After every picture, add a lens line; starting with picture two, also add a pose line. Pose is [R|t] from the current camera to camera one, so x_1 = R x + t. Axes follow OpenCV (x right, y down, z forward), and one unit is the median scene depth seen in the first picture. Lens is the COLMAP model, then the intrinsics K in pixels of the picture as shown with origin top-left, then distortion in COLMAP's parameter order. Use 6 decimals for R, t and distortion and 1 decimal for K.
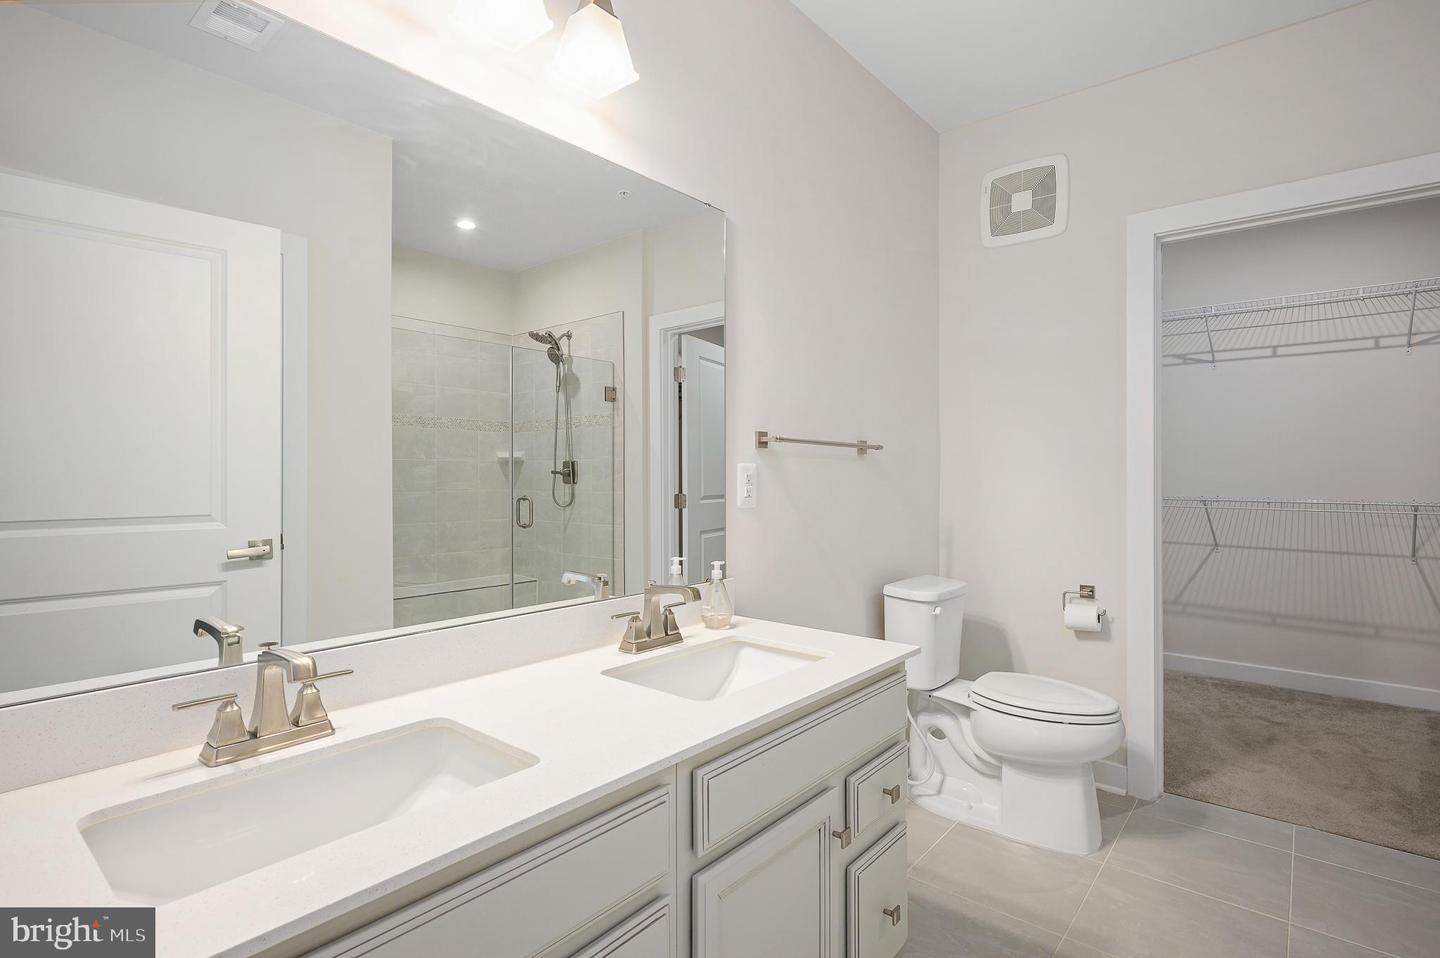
lens RADIAL K [[690.1, 0, 715.7], [0, 690.1, 473.8], [0, 0, 1]] dist [0.003234, -0.000389]
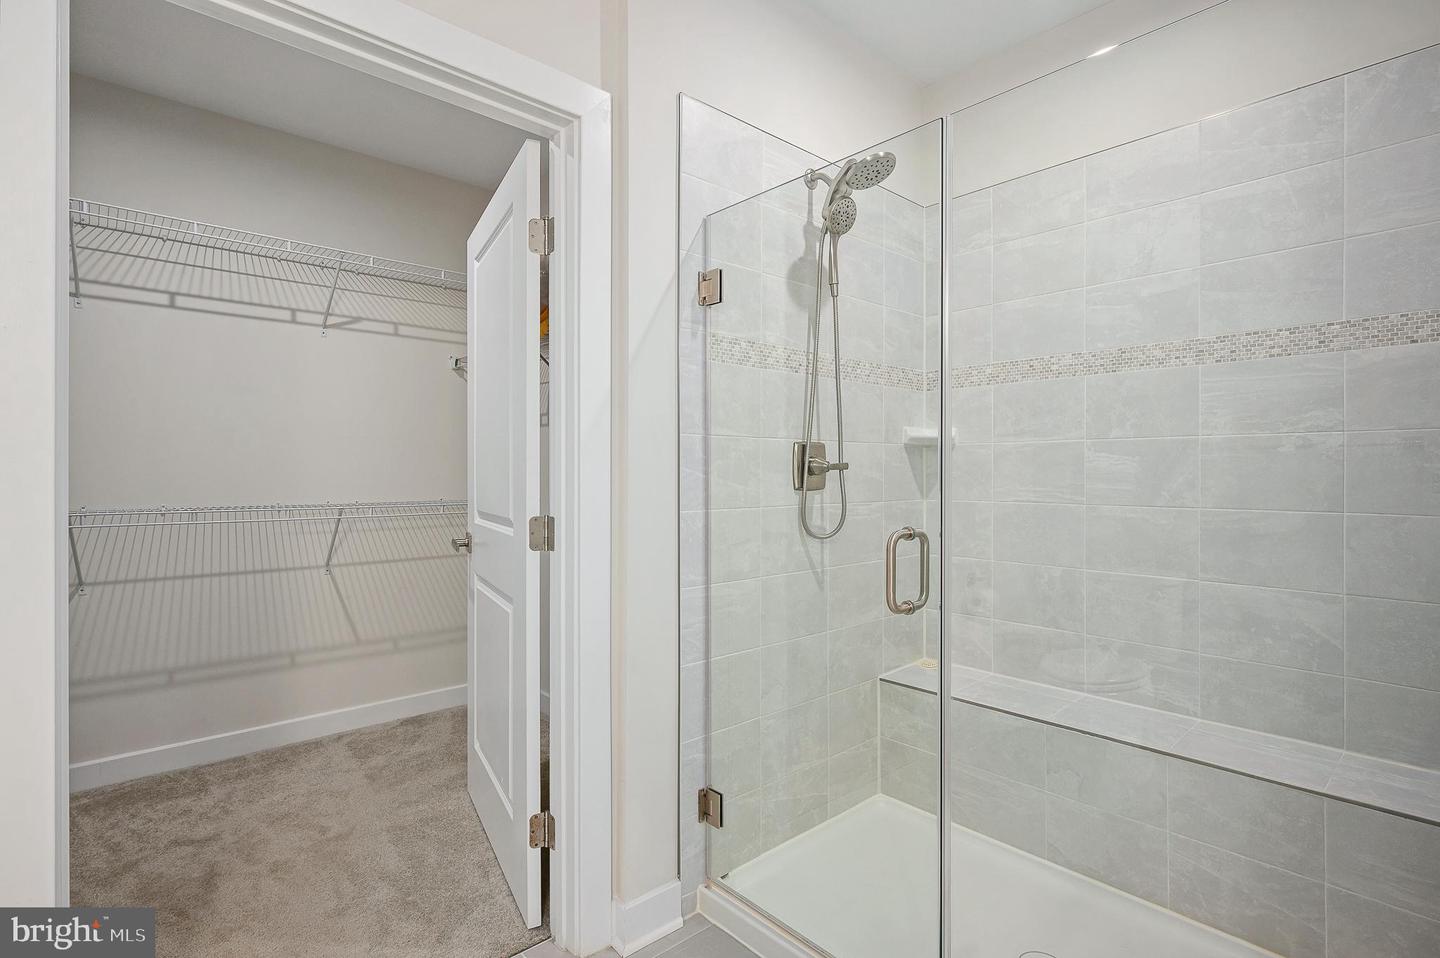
lens RADIAL K [[690.1, 0, 714.0], [0, 690.1, 473.2], [0, 0, 1]] dist [0.003234, -0.000389]
pose [[0.127109, 0.001069, 0.991888, 0.192331], [0.001816, 0.999997, -0.001310, 0.003279], [-0.991887, 0.001968, 0.127107, 0.394855]]
